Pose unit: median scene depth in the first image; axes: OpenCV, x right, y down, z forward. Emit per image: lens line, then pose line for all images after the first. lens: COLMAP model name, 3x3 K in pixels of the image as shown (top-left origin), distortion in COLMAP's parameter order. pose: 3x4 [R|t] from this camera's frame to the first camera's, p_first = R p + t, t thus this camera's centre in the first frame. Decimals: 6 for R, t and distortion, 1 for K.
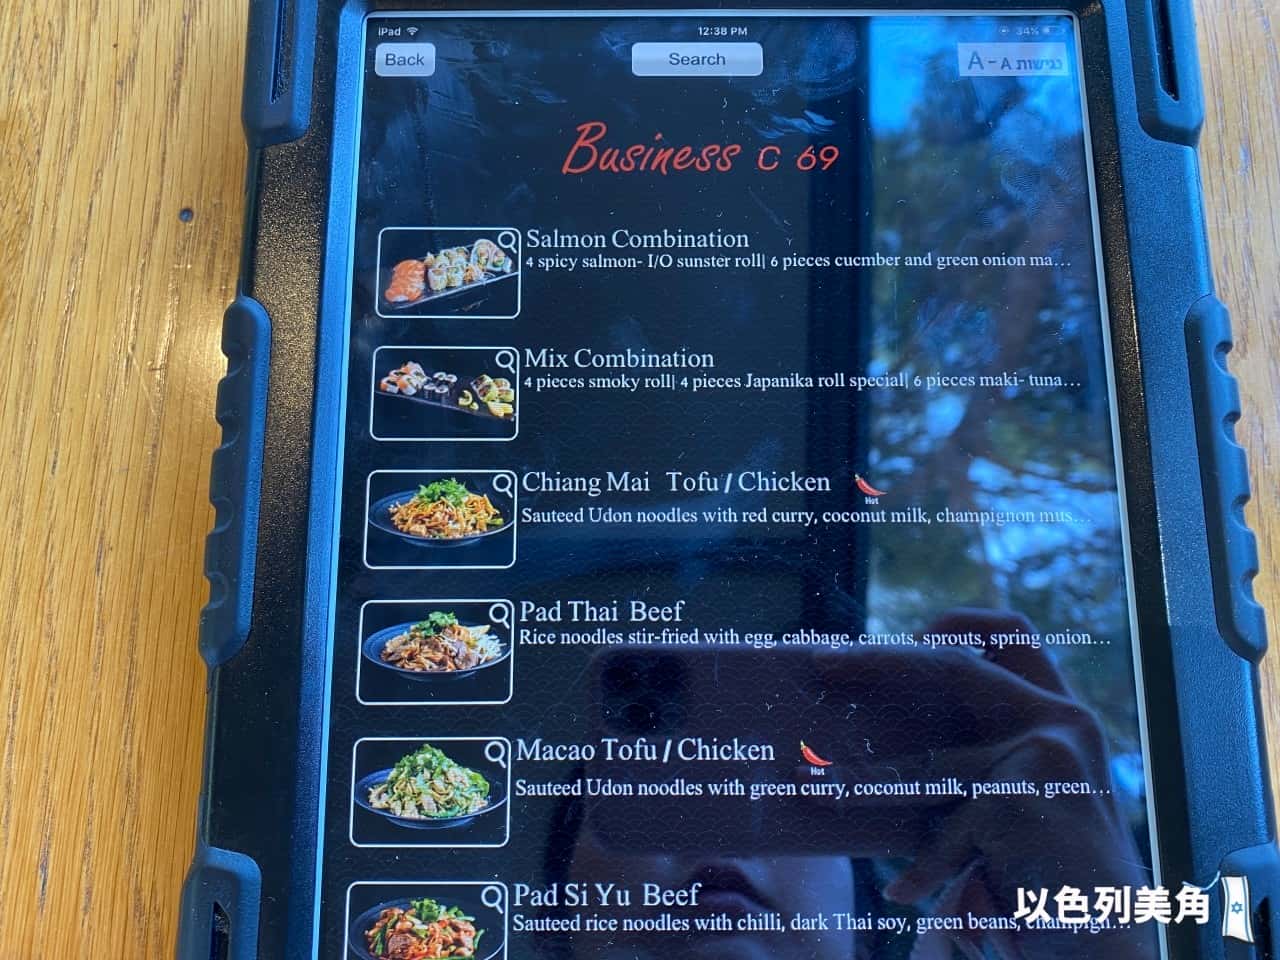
lens RADIAL K [[981.4, 0, 634.6], [0, 981.4, 474.7], [0, 0, 1]] dist [-0.025462, 0.011494]
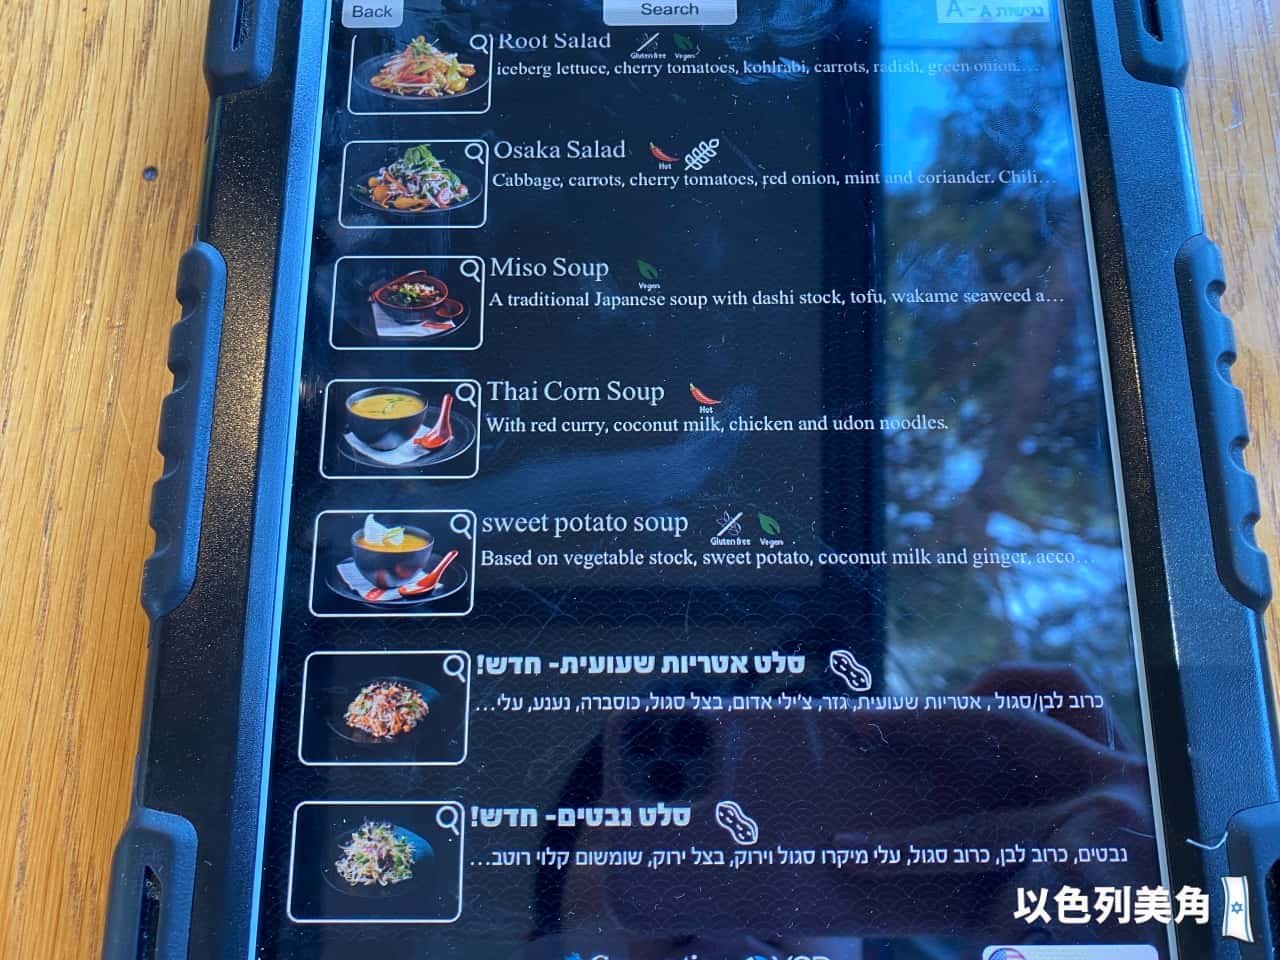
lens RADIAL K [[981.4, 0, 648.1], [0, 981.4, 488.2], [0, 0, 1]] dist [-0.025462, 0.011494]
pose [[0.999978, -0.003944, -0.005370, 0.046062], [0.003677, 0.998795, -0.048946, 0.104110], [0.005557, 0.048925, 0.998787, 0.045246]]
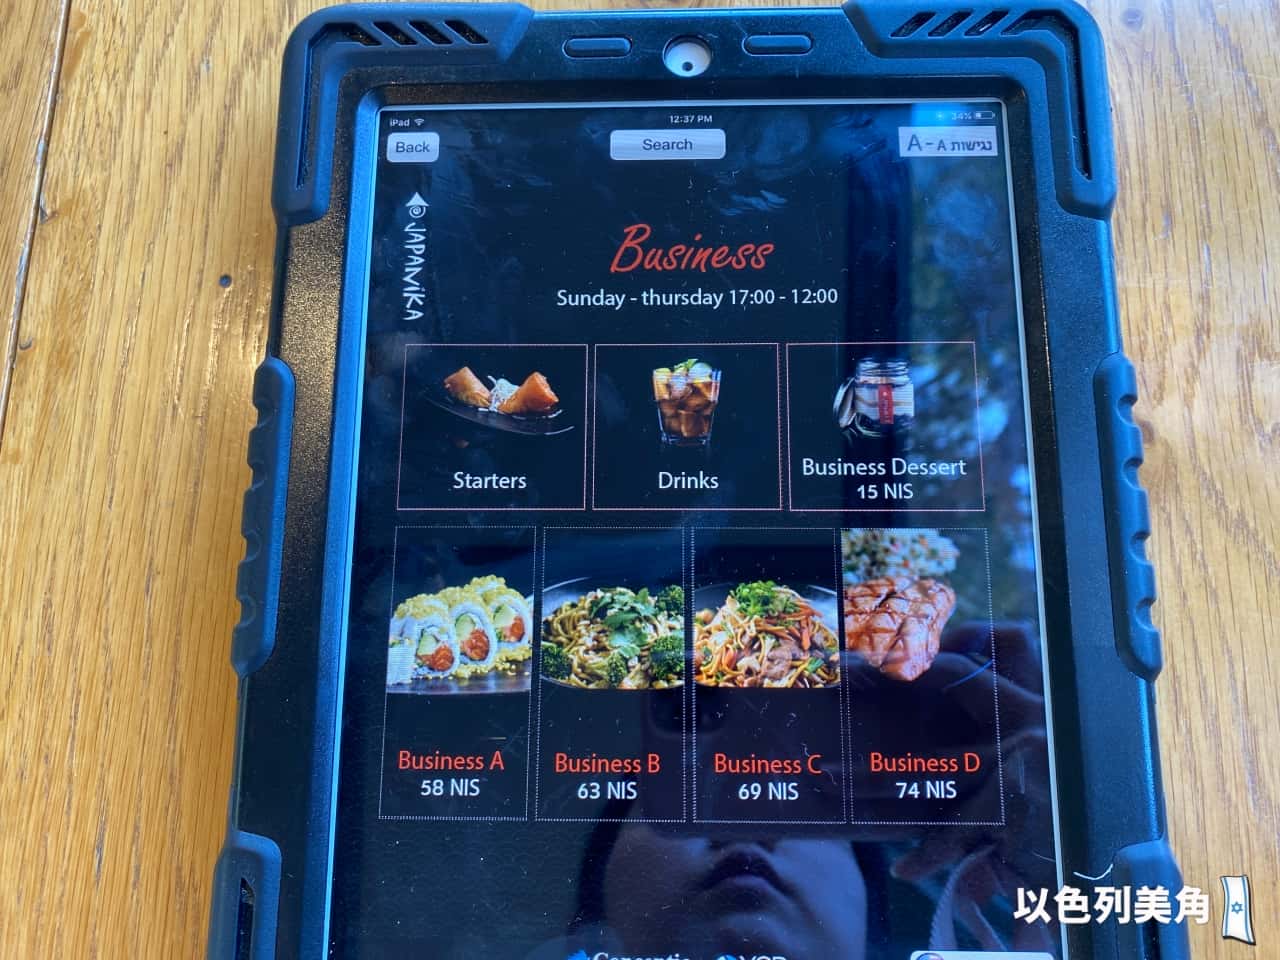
lens RADIAL K [[981.4, 0, 649.1], [0, 981.4, 467.6], [0, 0, 1]] dist [-0.025462, 0.011494]
pose [[0.999446, 0.000874, -0.033275, 0.081878], [-0.001271, 0.999928, -0.011921, -0.035582], [0.033262, 0.011957, 0.999375, -0.137004]]
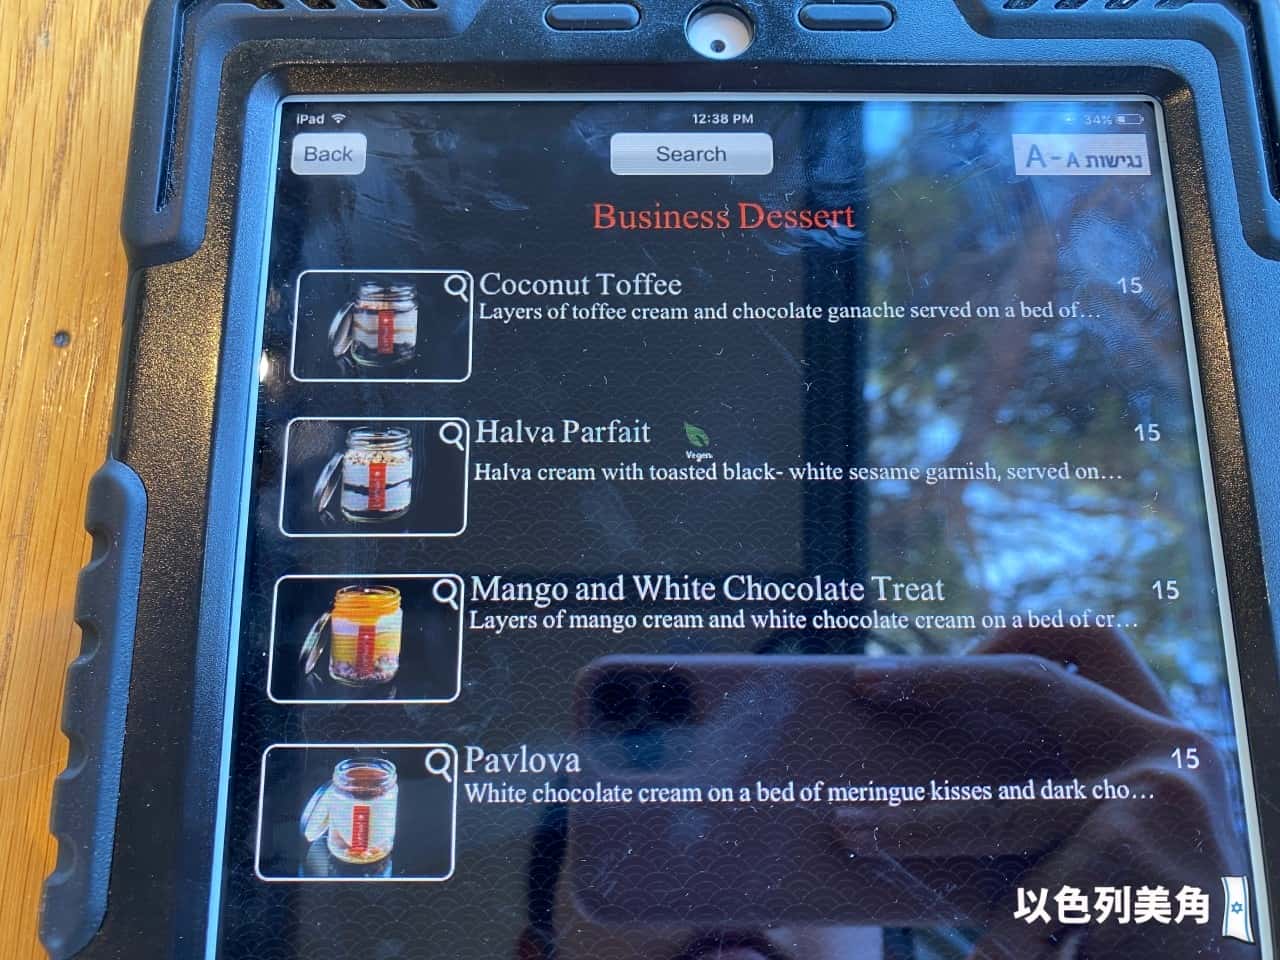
lens RADIAL K [[981.4, 0, 632.3], [0, 981.4, 458.5], [0, 0, 1]] dist [-0.025462, 0.011494]
pose [[0.999987, 0.000162, 0.005117, 0.011307], [0.000011, 0.999431, -0.033740, -0.148204], [-0.005119, 0.033739, 0.999418, 0.202954]]
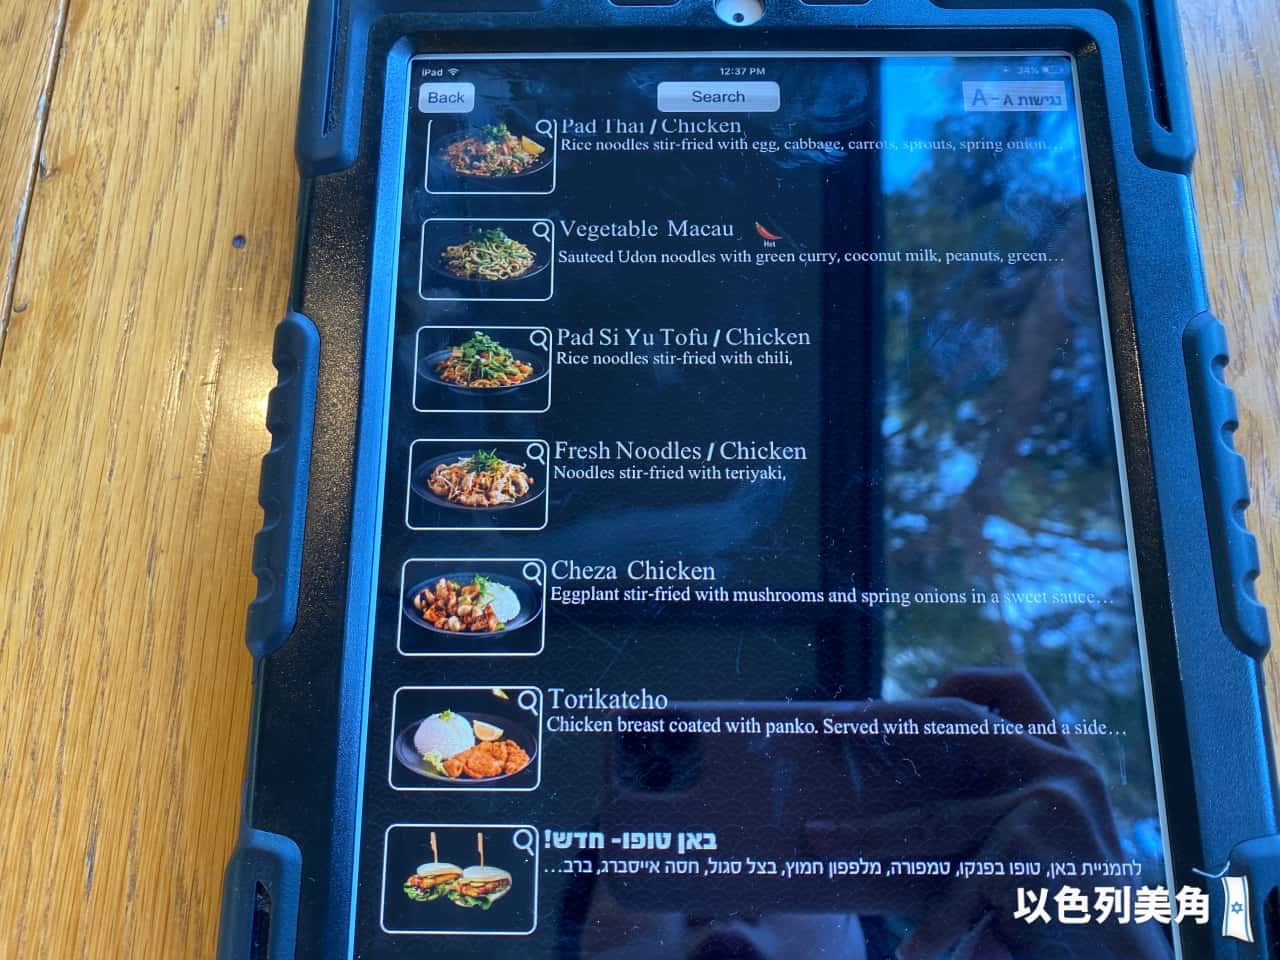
lens RADIAL K [[981.4, 0, 630.3], [0, 981.4, 479.0], [0, 0, 1]] dist [-0.025462, 0.011494]
pose [[0.999854, 0.003144, -0.016779, -0.013247], [-0.004075, 0.998439, -0.055712, 0.054067], [0.016578, 0.055773, 0.998306, -0.049288]]
